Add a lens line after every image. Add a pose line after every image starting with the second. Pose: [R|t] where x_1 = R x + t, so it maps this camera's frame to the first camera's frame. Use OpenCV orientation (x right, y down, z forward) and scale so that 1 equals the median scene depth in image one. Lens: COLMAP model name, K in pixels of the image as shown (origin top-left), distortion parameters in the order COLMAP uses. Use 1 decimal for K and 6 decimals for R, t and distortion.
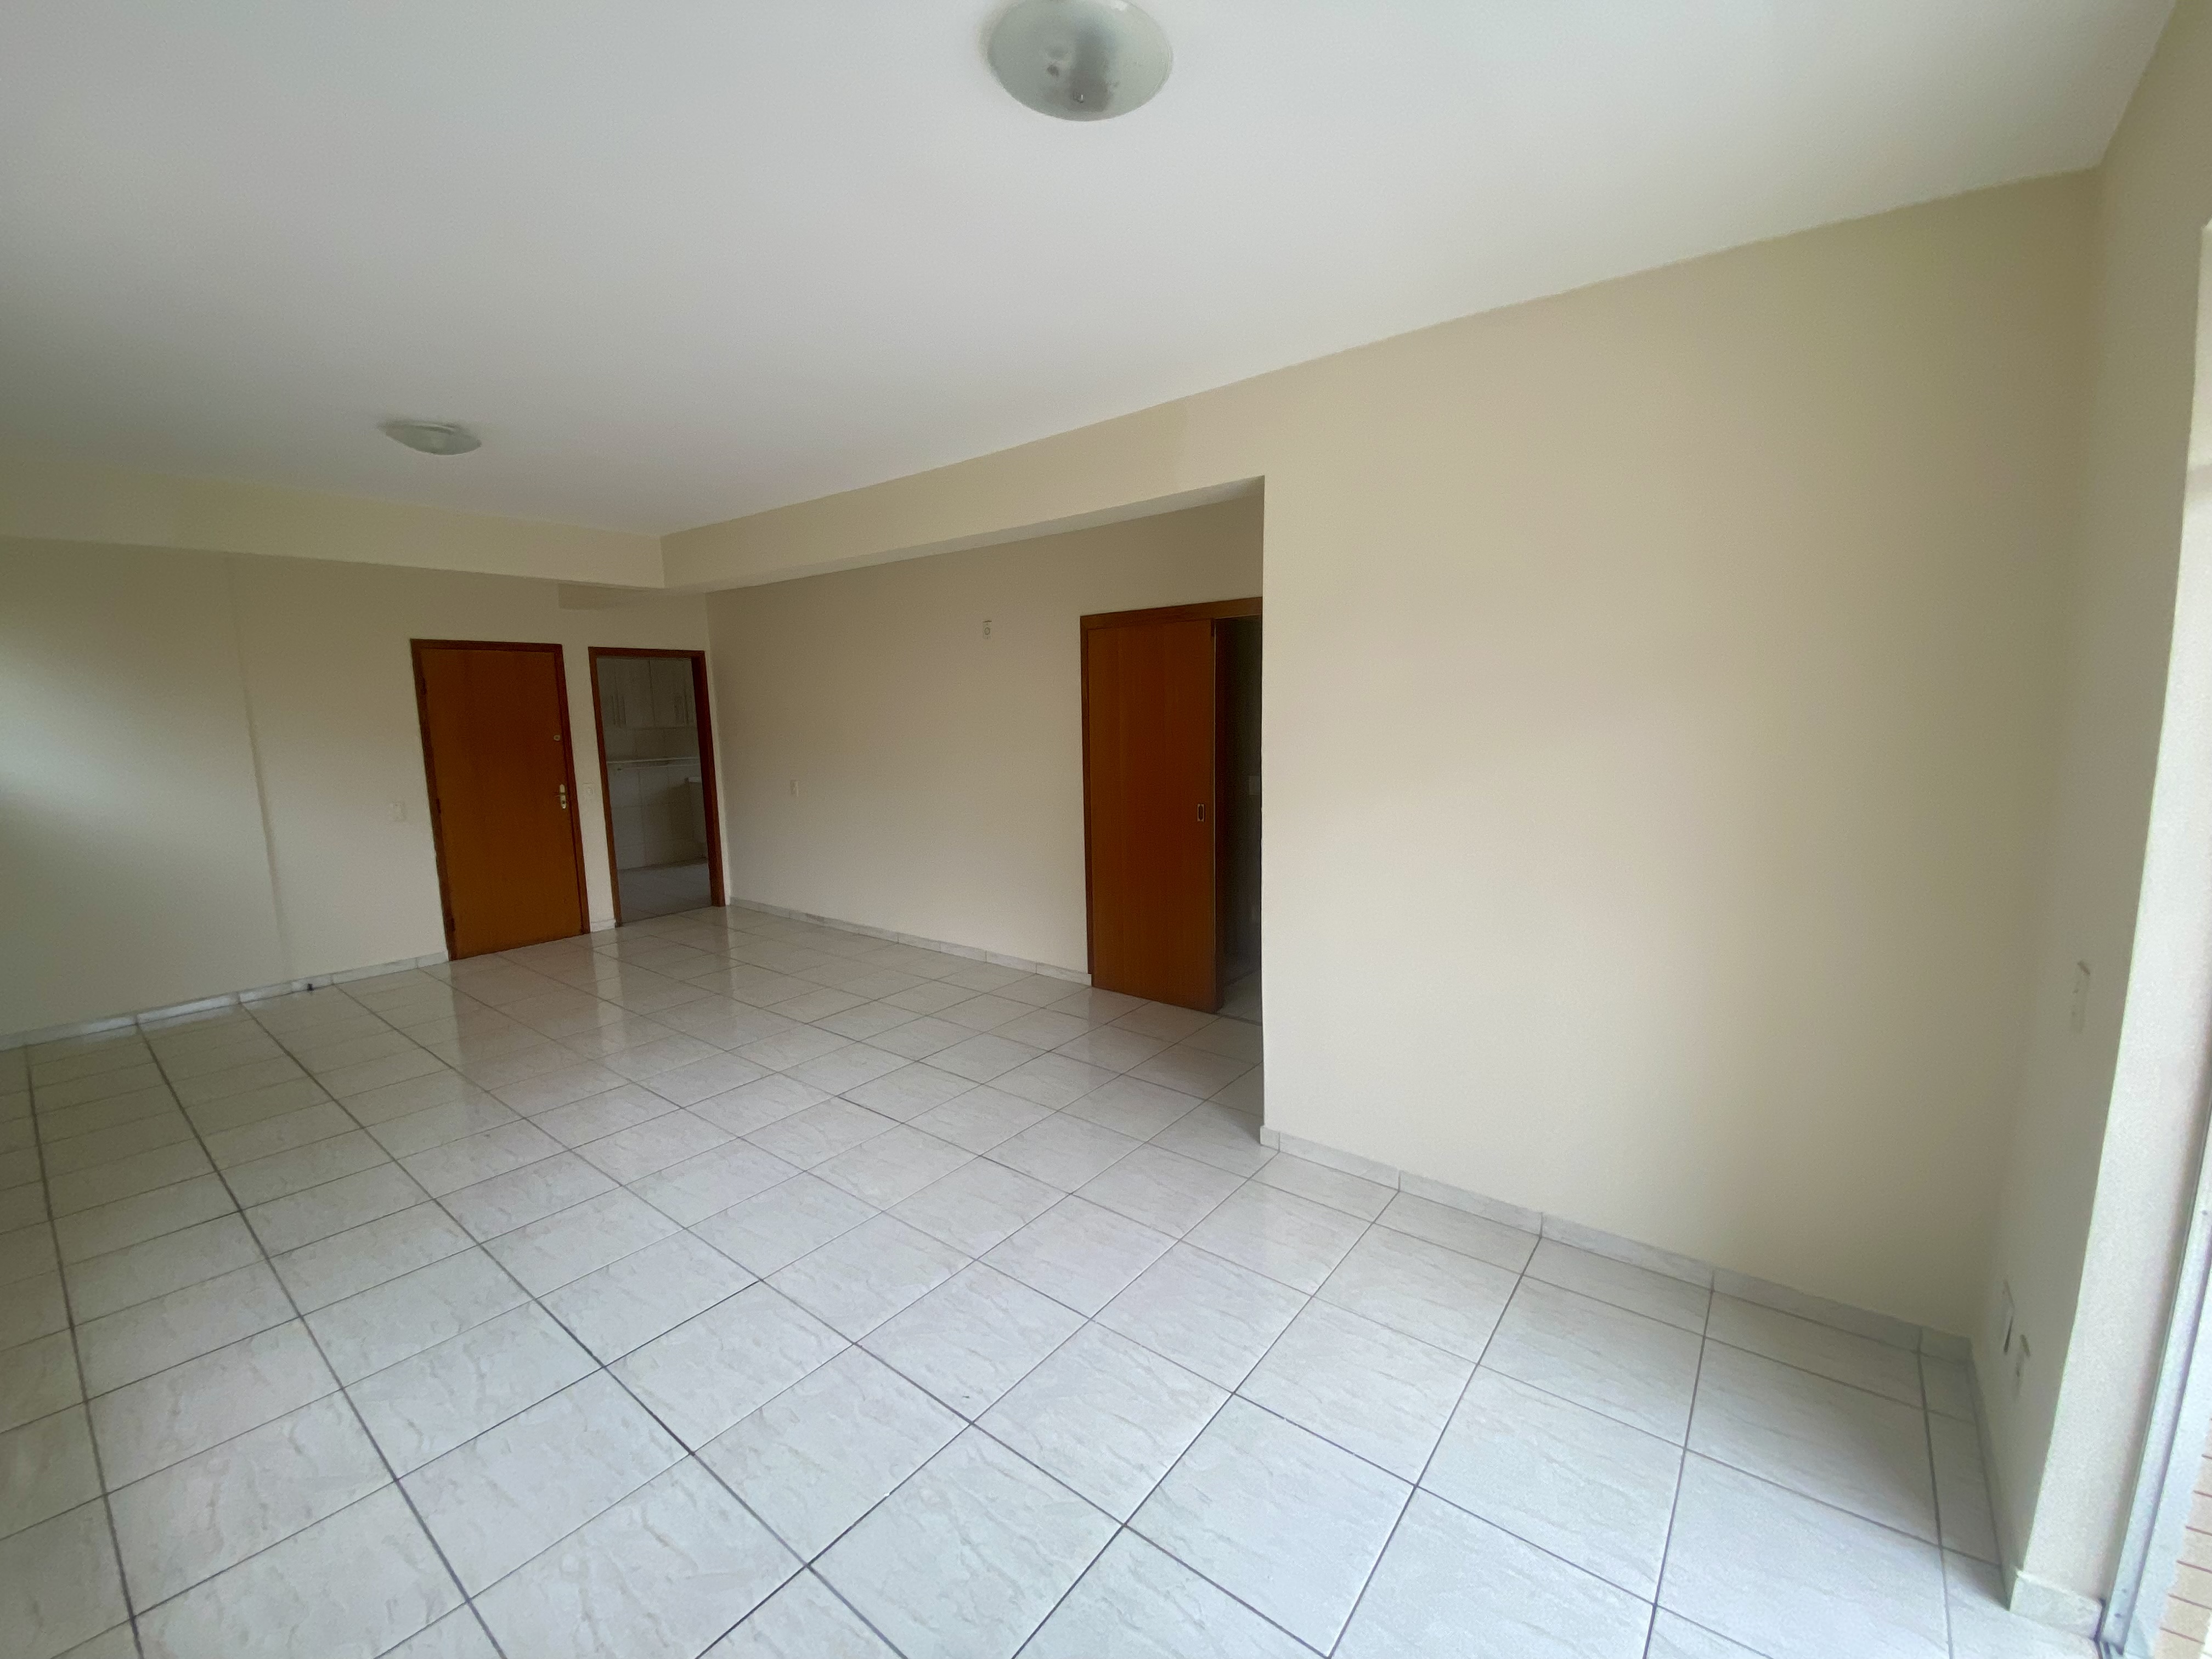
lens RADIAL K [[889.1, 0, 1108.9], [0, 889.1, 828.3], [0, 0, 1]] dist [0.000751, -0.016040]
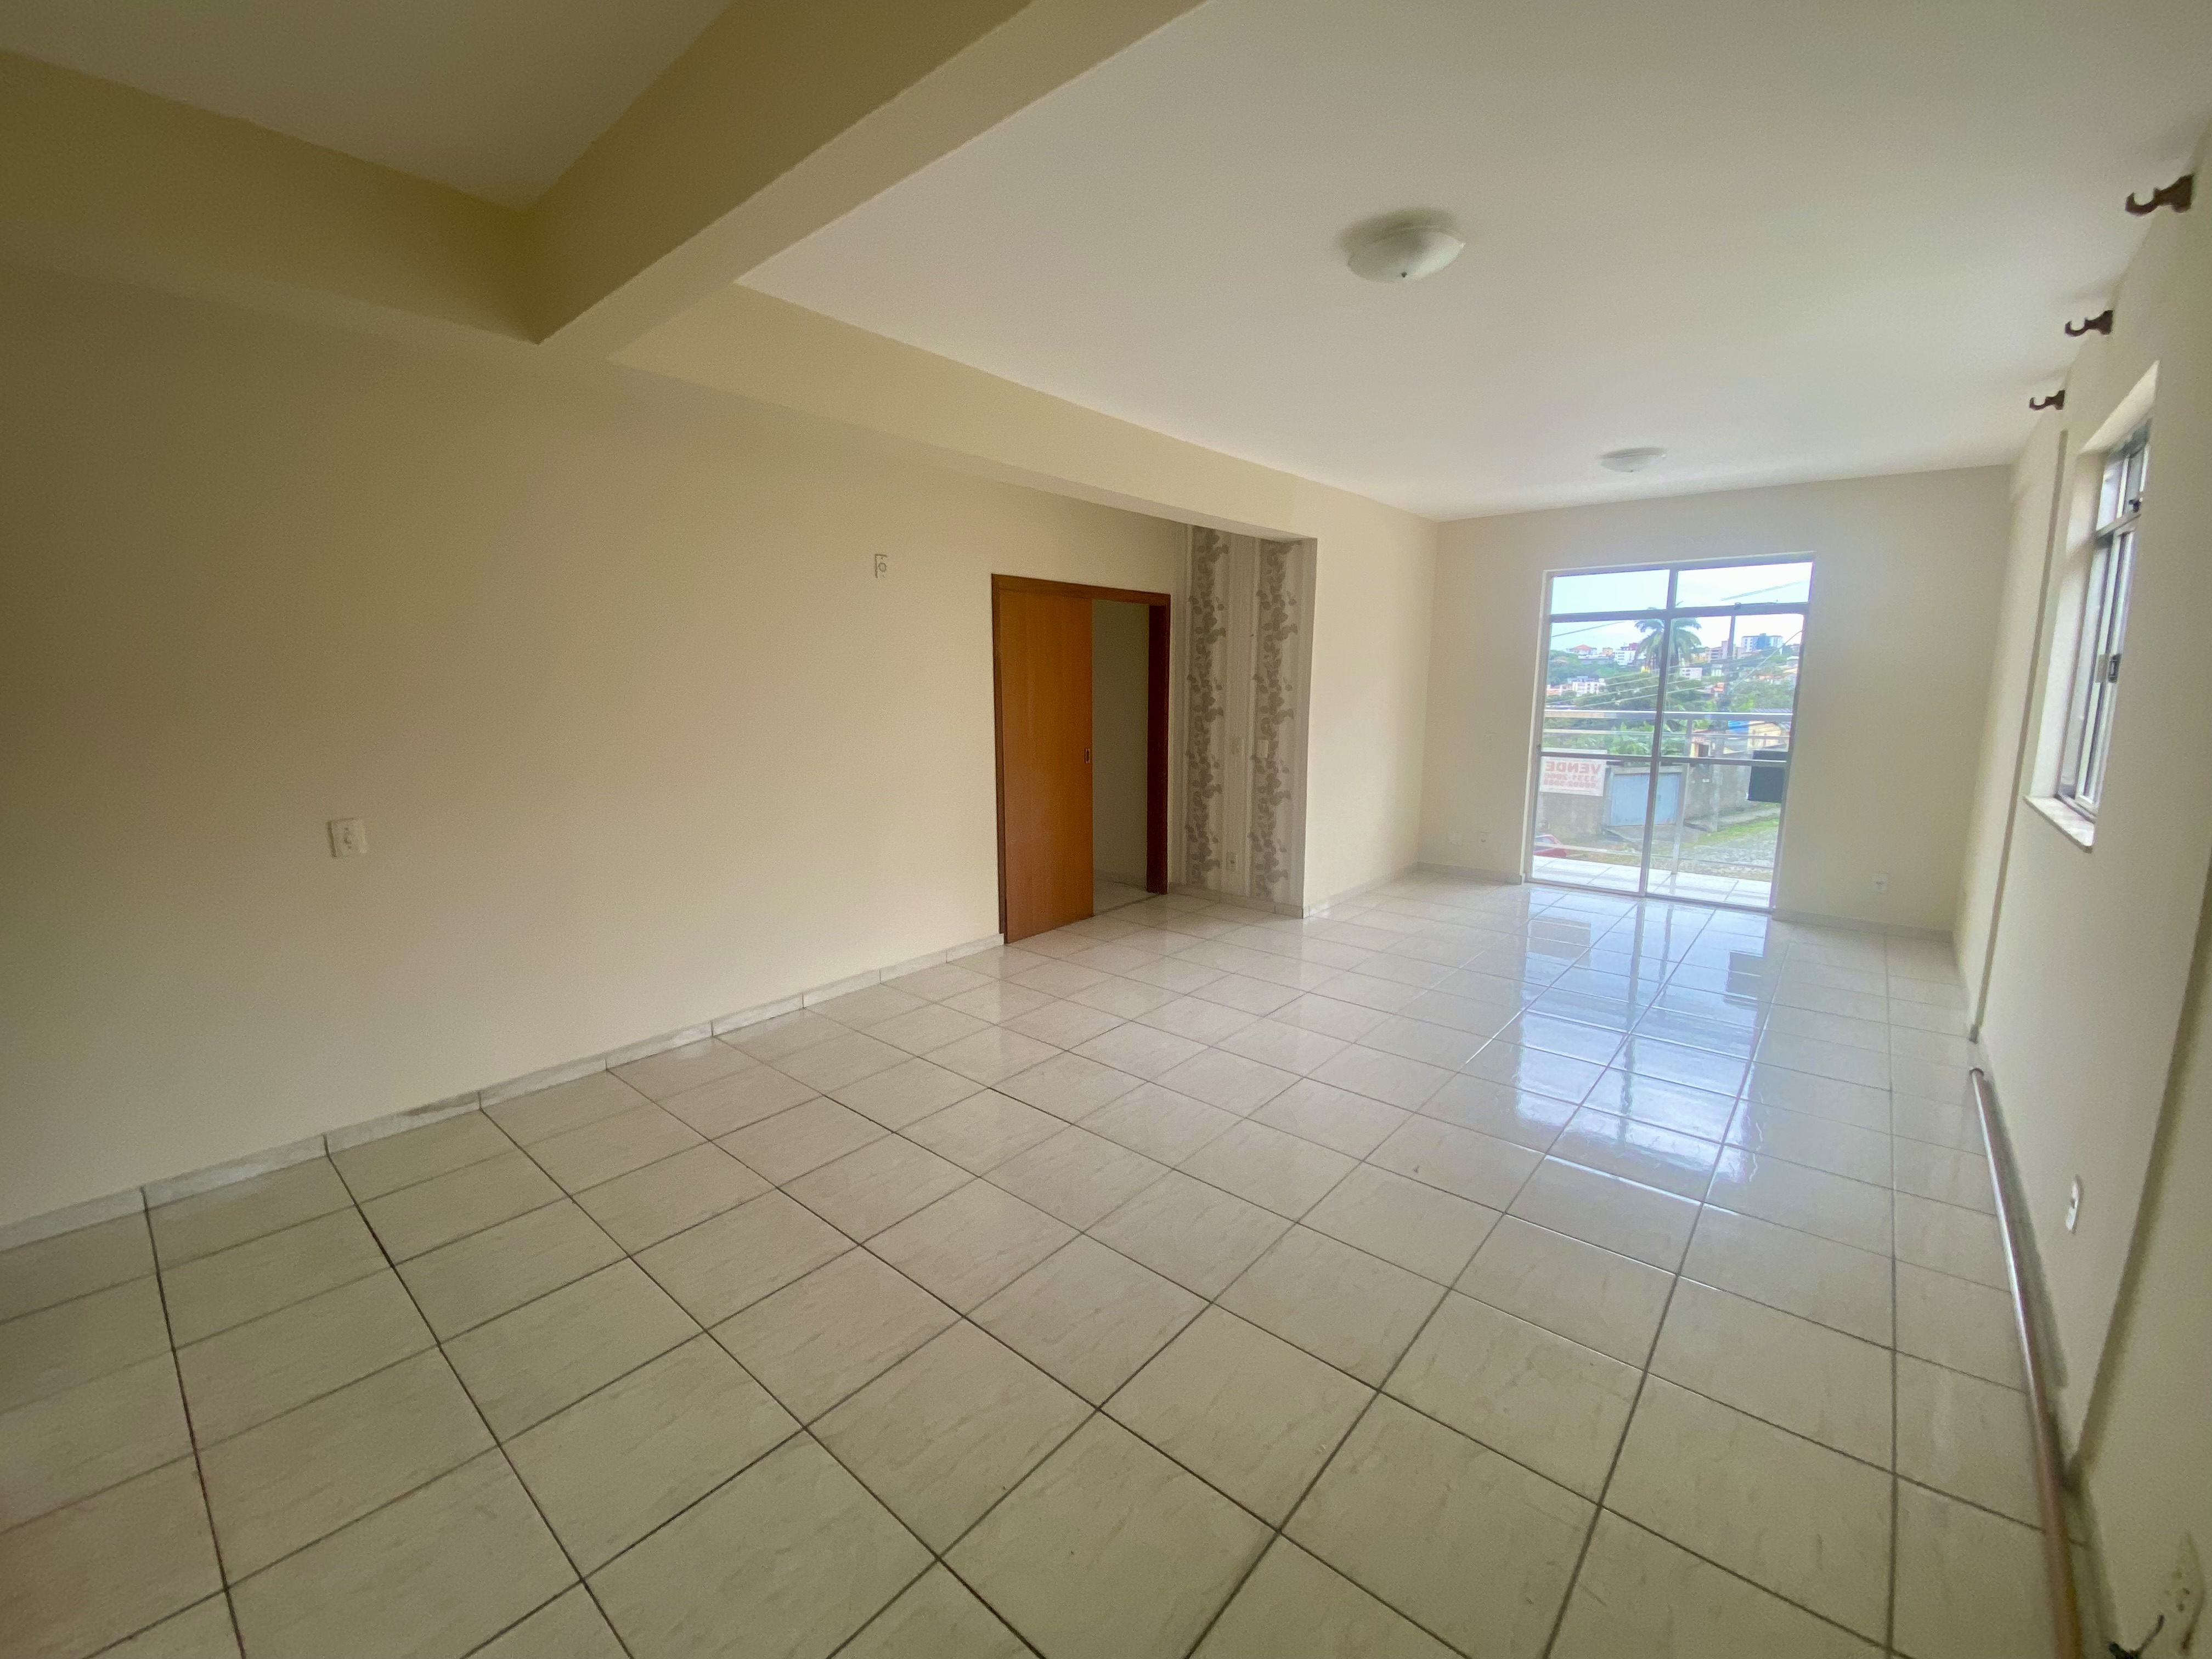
lens RADIAL K [[889.1, 0, 1108.9], [0, 889.1, 828.3], [0, 0, 1]] dist [0.000751, -0.016040]
pose [[0.040930, -0.140336, 0.989258, -0.972041], [0.145658, 0.980348, 0.133046, -0.067129], [-0.988488, 0.138648, 0.060567, 0.784597]]
